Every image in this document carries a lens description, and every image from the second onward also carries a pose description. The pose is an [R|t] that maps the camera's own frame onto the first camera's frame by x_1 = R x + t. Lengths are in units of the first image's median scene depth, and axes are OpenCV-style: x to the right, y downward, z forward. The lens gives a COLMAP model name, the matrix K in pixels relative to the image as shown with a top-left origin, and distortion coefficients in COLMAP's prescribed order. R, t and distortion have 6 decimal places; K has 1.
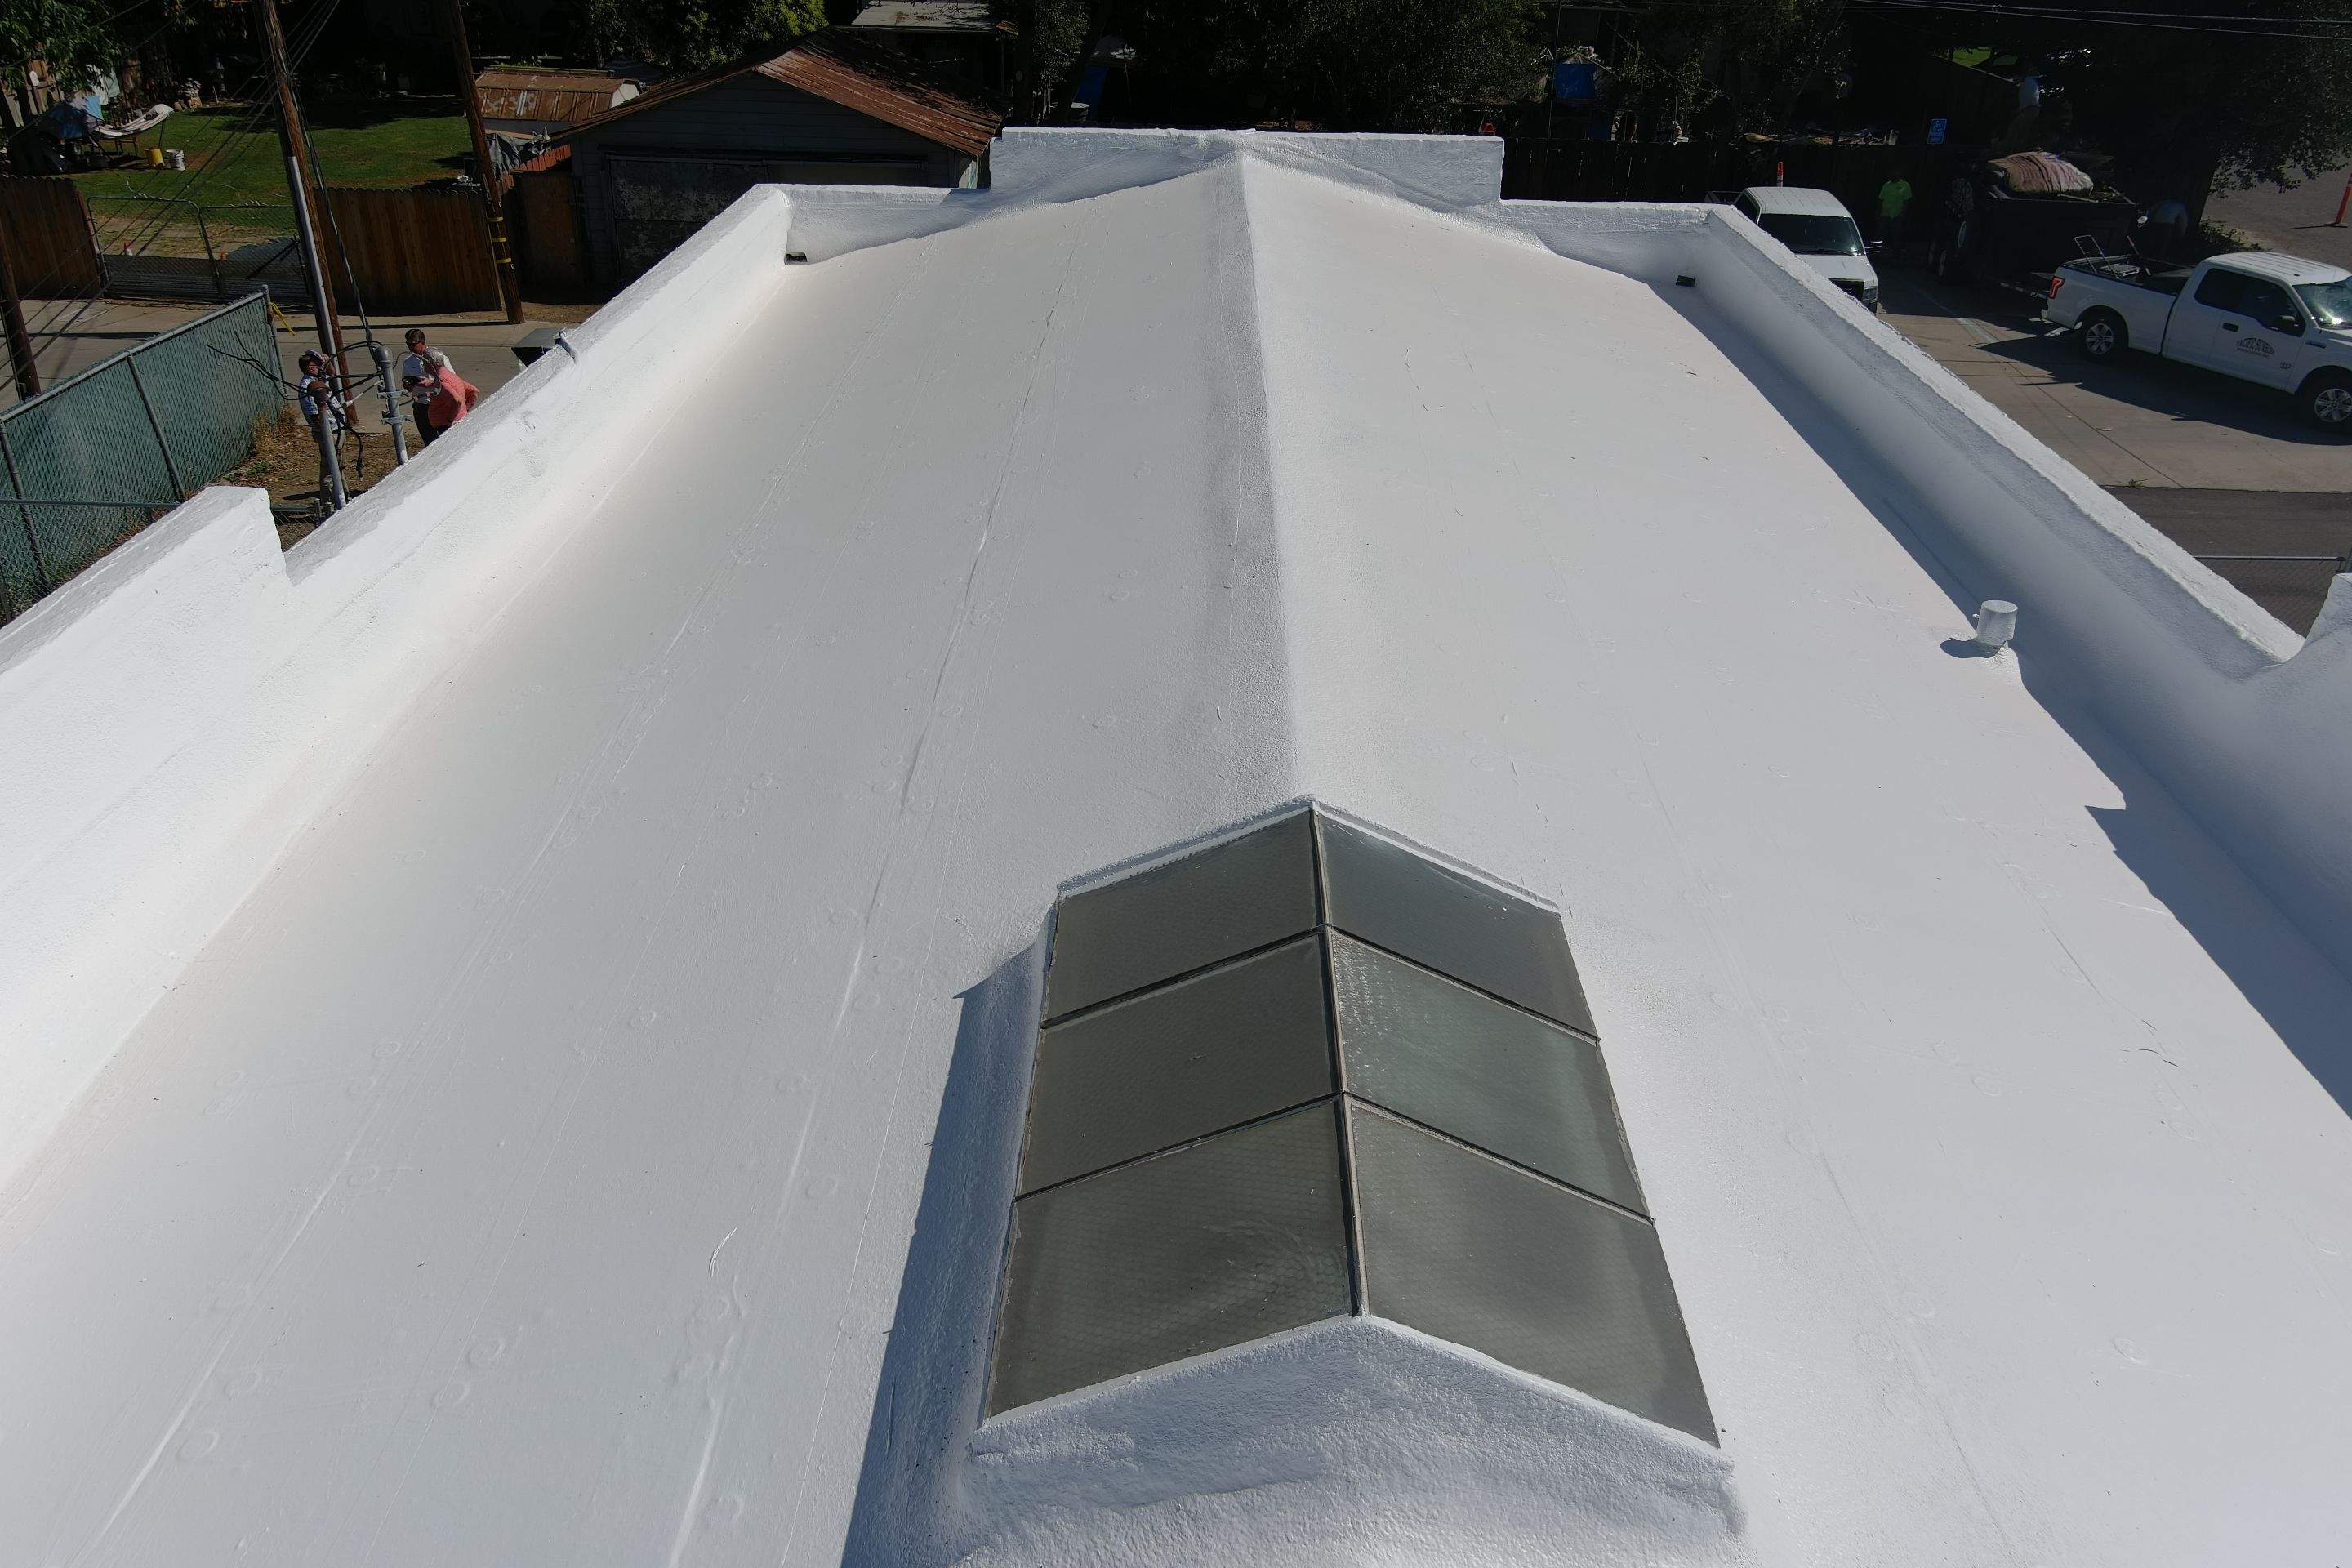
lens RADIAL K [[1829.7, 0, 1169.4], [0, 1829.7, 789.5], [0, 0, 1]] dist [0.019245, -0.014904]
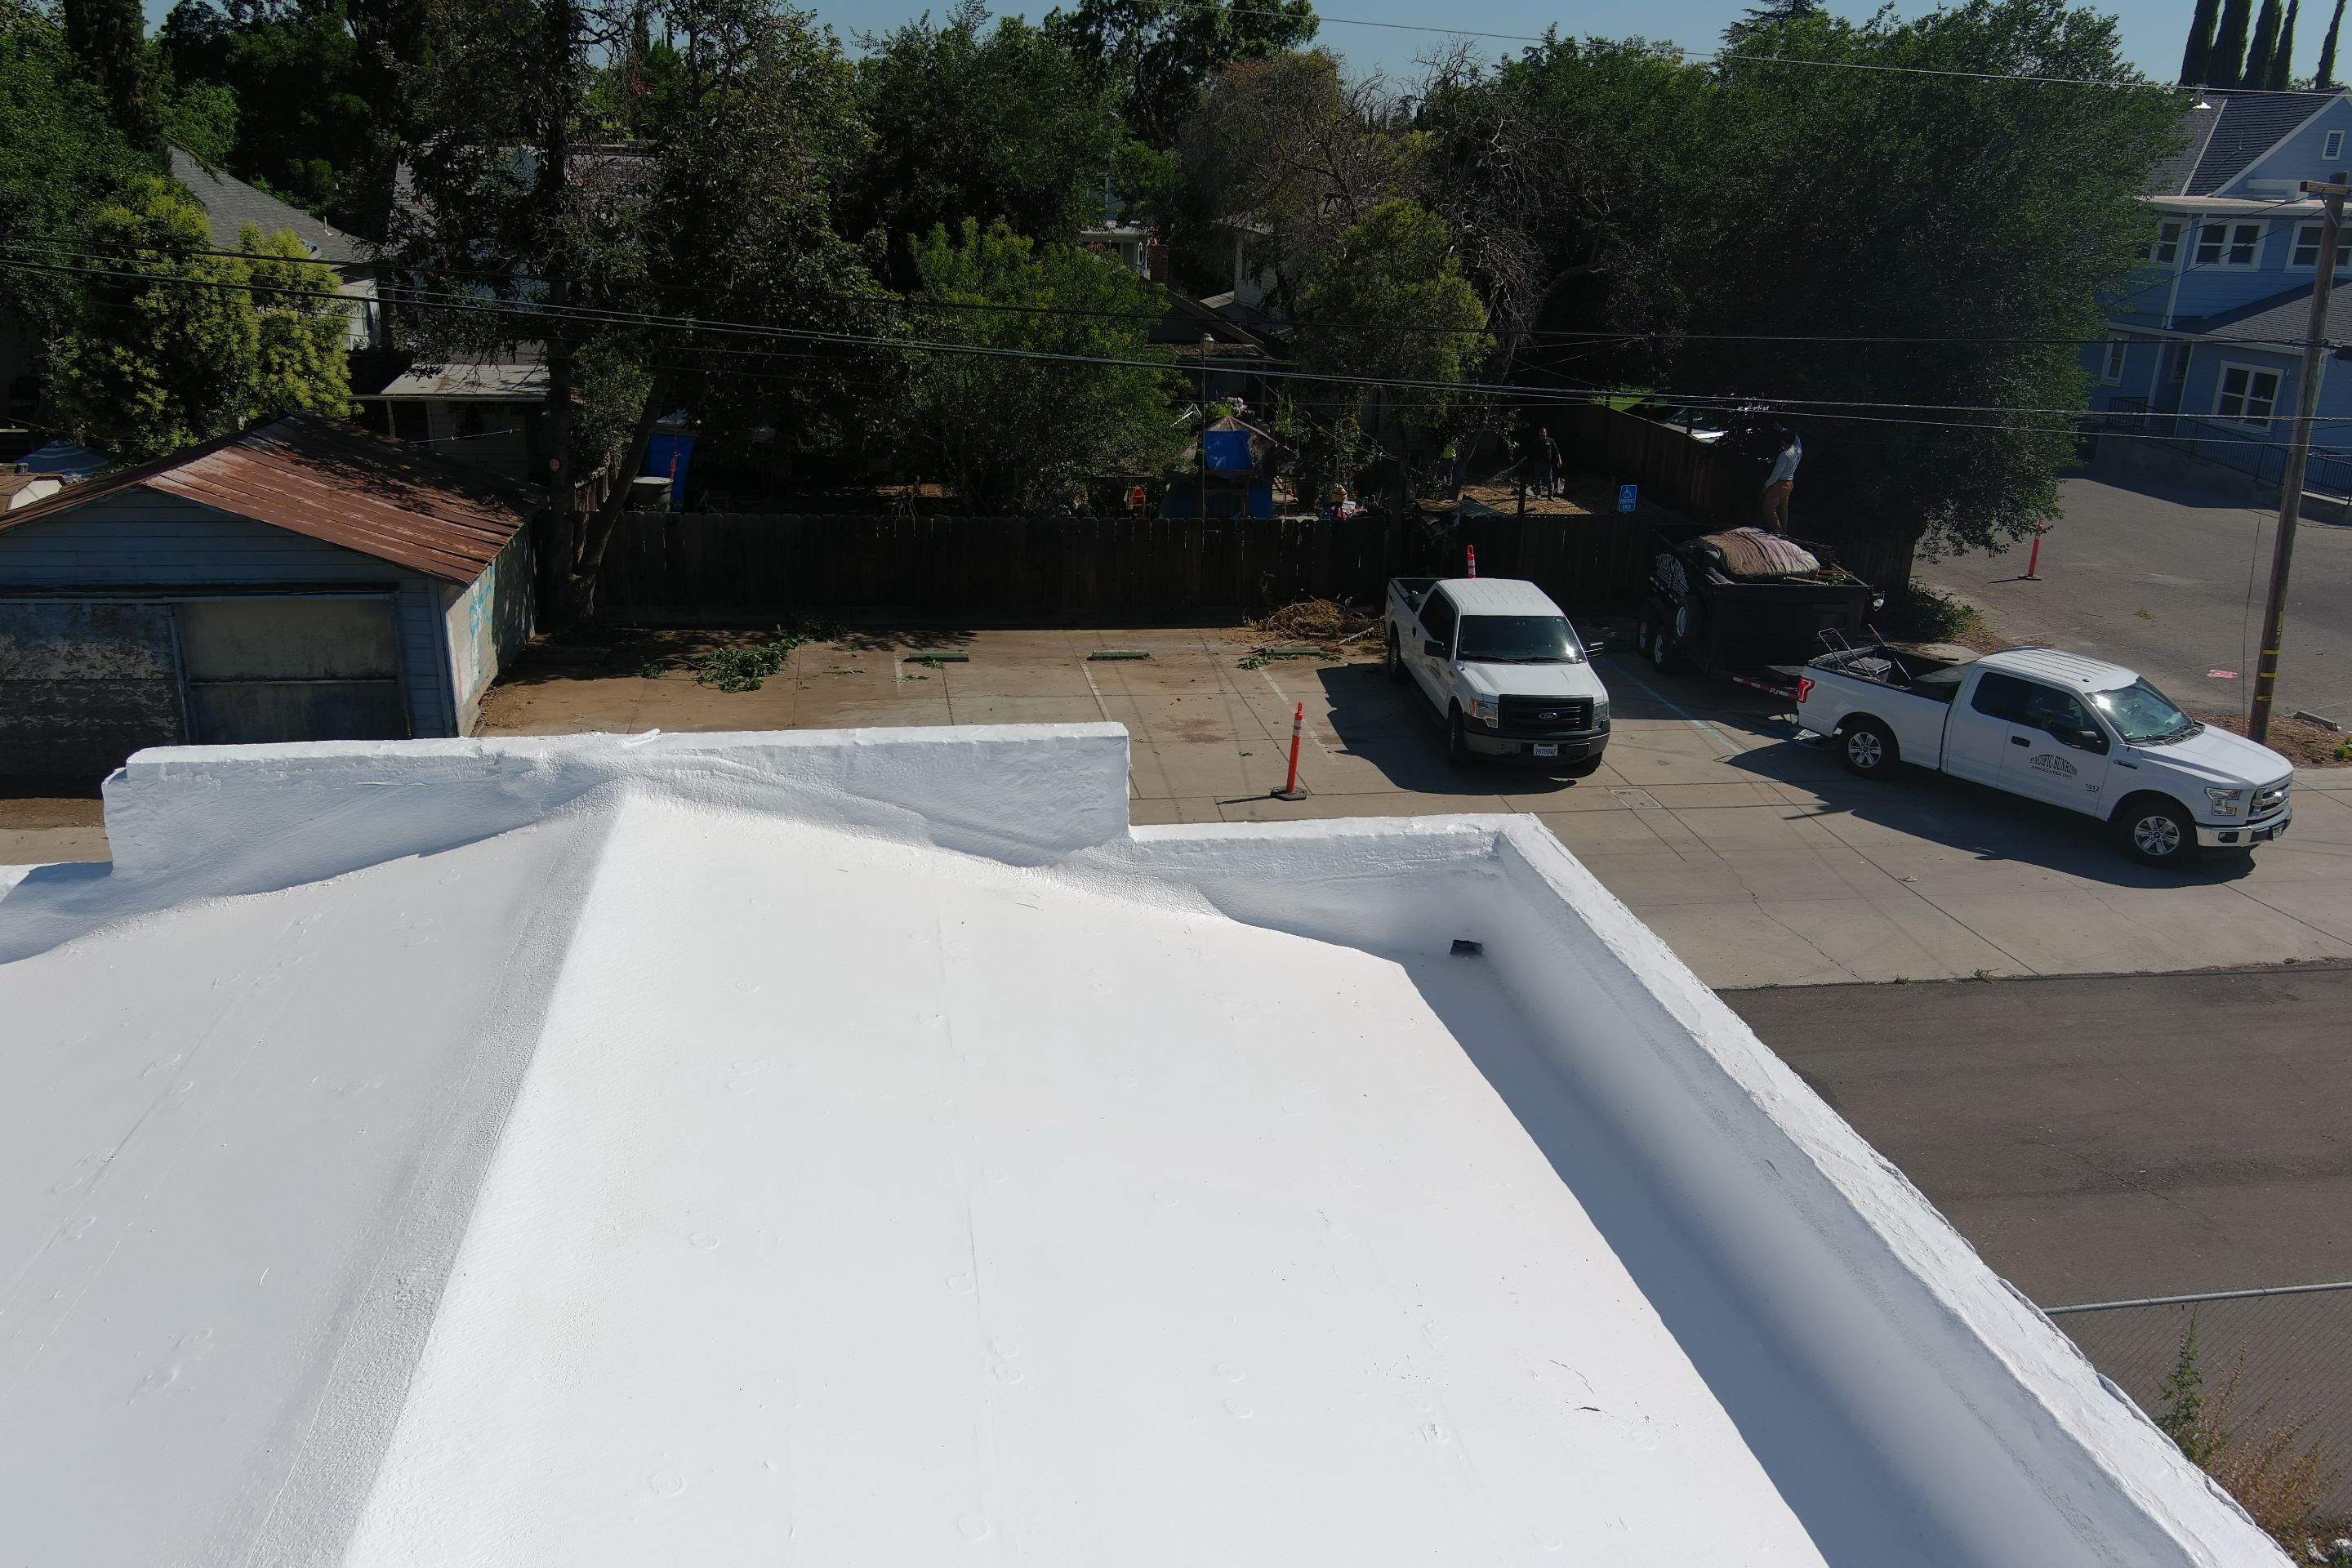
lens RADIAL K [[1829.7, 0, 1175.9], [0, 1829.7, 774.3], [0, 0, 1]] dist [0.019245, -0.014904]
pose [[0.983971, -0.052214, 0.170515, 0.050542], [0.079728, 0.984097, -0.158732, -0.124335], [-0.159515, 0.169783, 0.972486, 0.230727]]
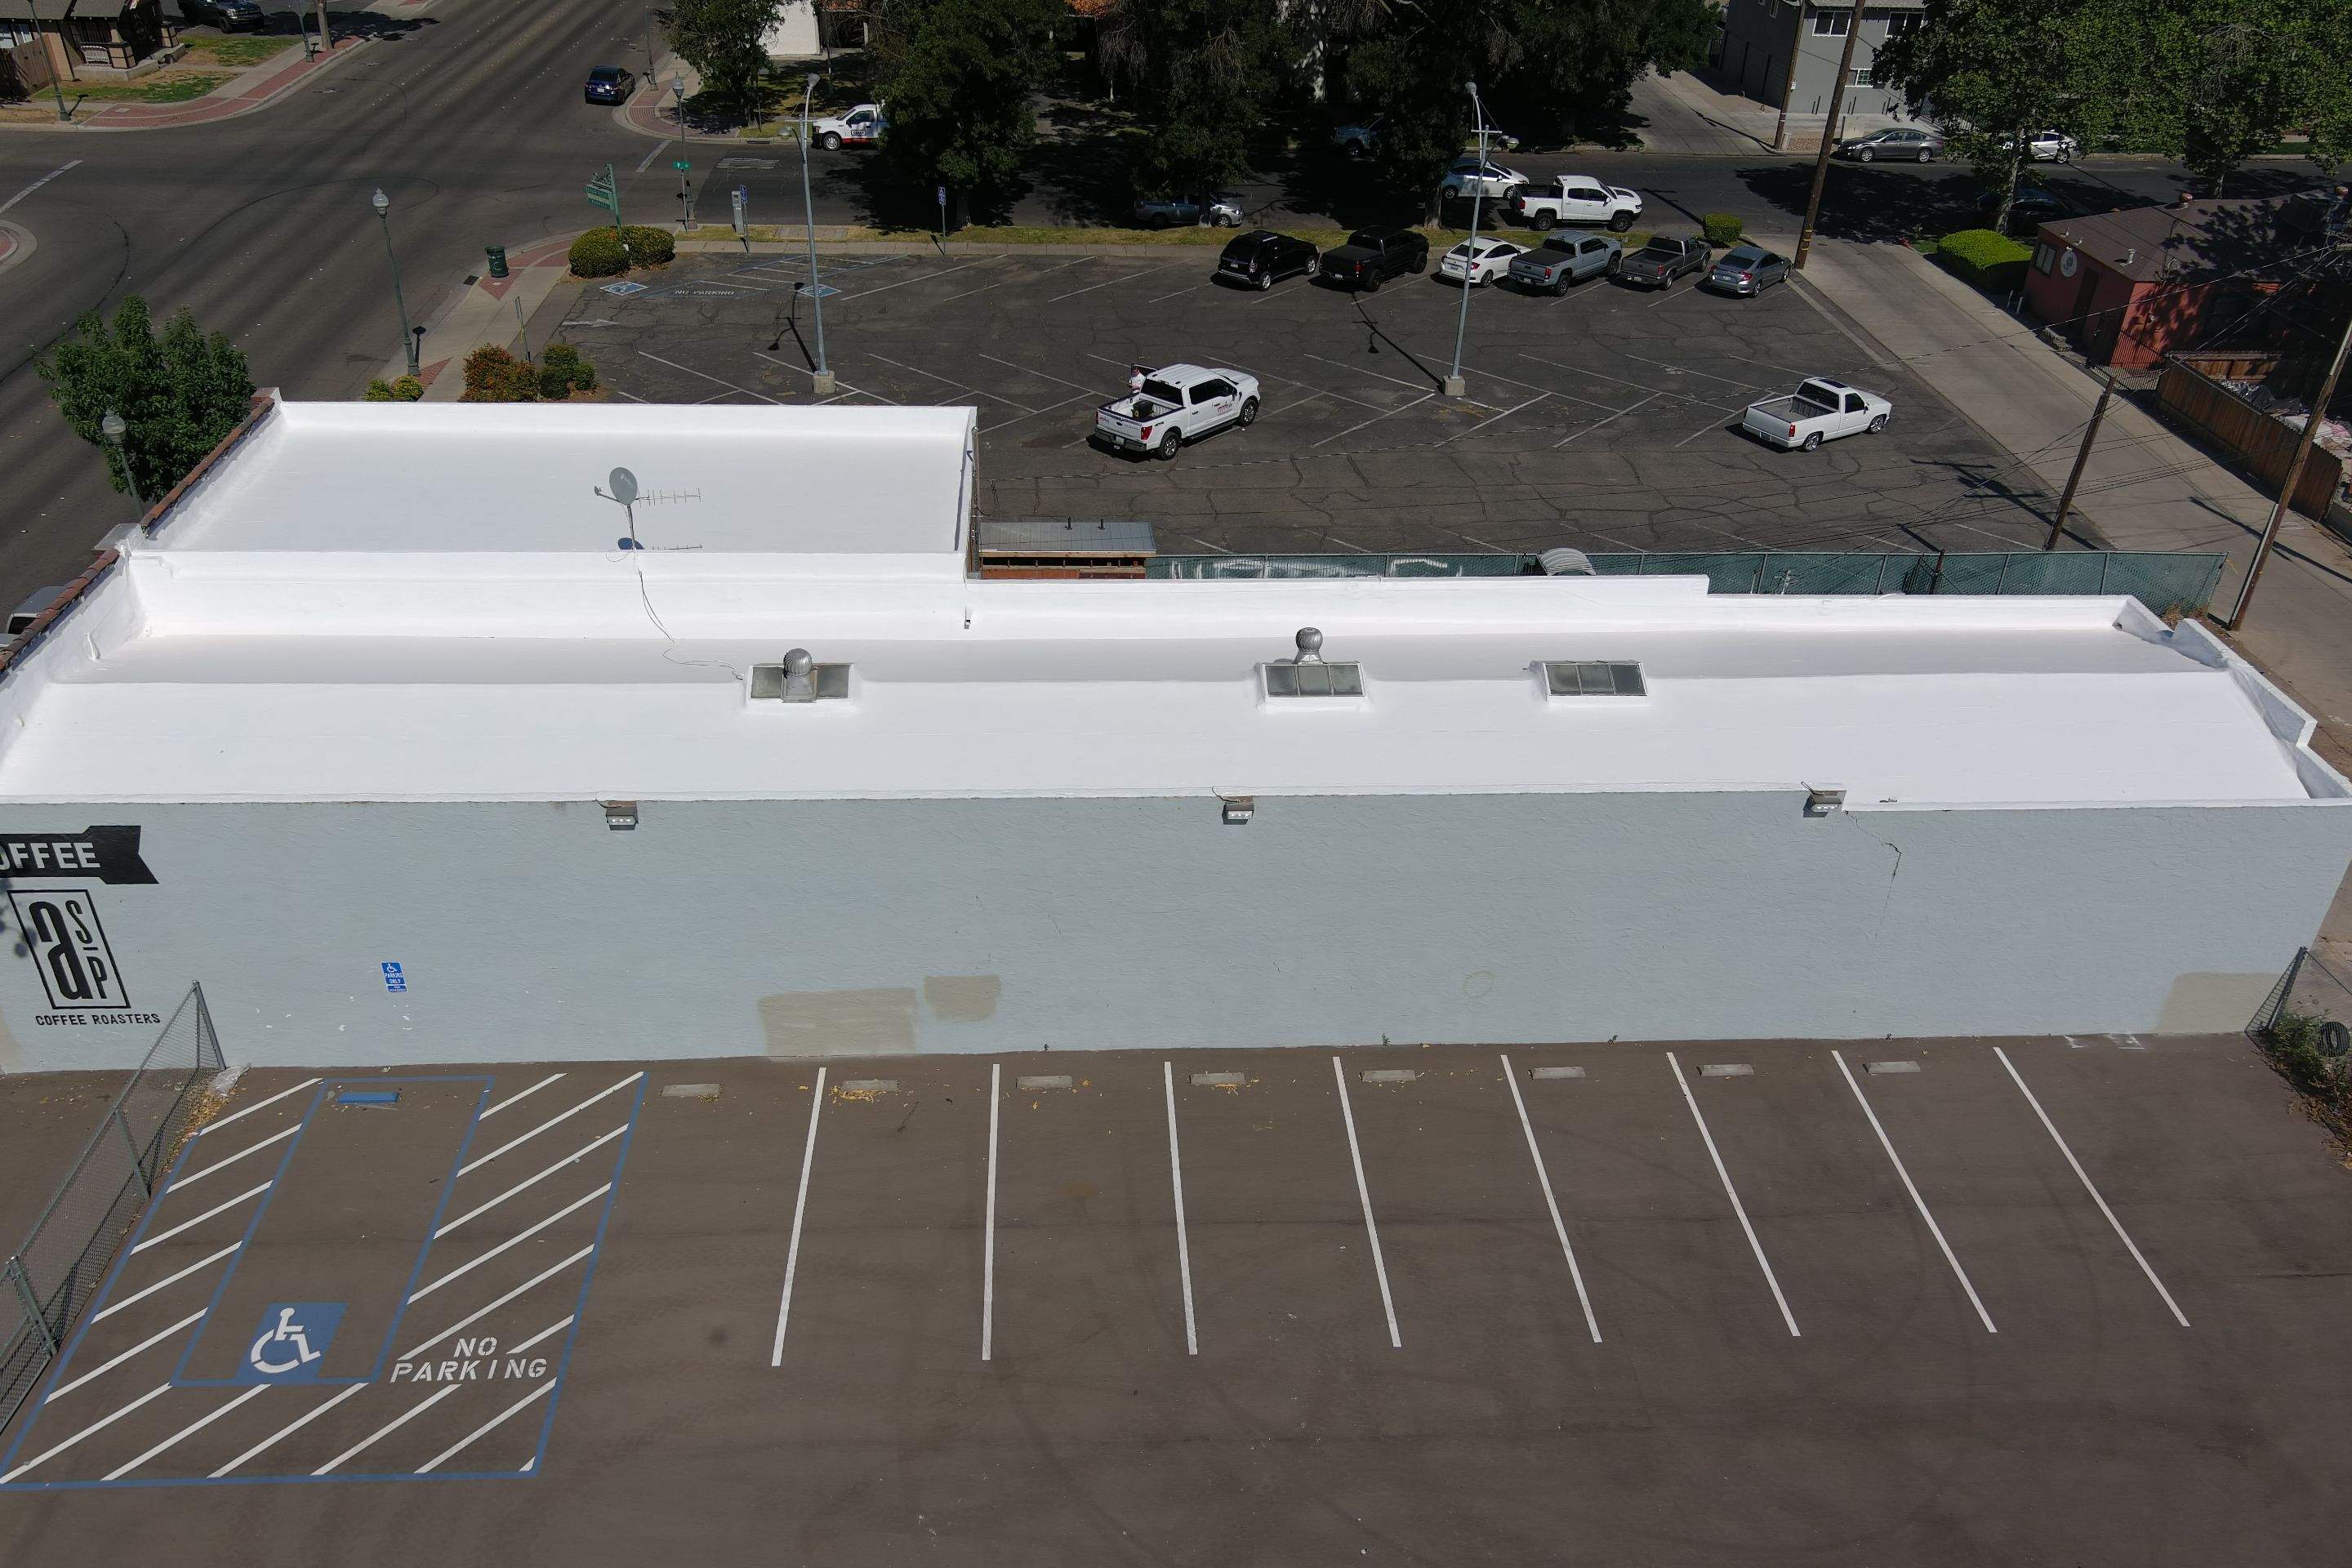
lens RADIAL K [[1829.7, 0, 1165.1], [0, 1829.7, 785.2], [0, 0, 1]] dist [0.019245, -0.014904]
pose [[0.081308, 0.511232, -0.855588, 0.973030], [-0.492200, 0.767048, 0.411553, -0.257825], [0.866676, 0.387658, 0.313996, -0.413750]]
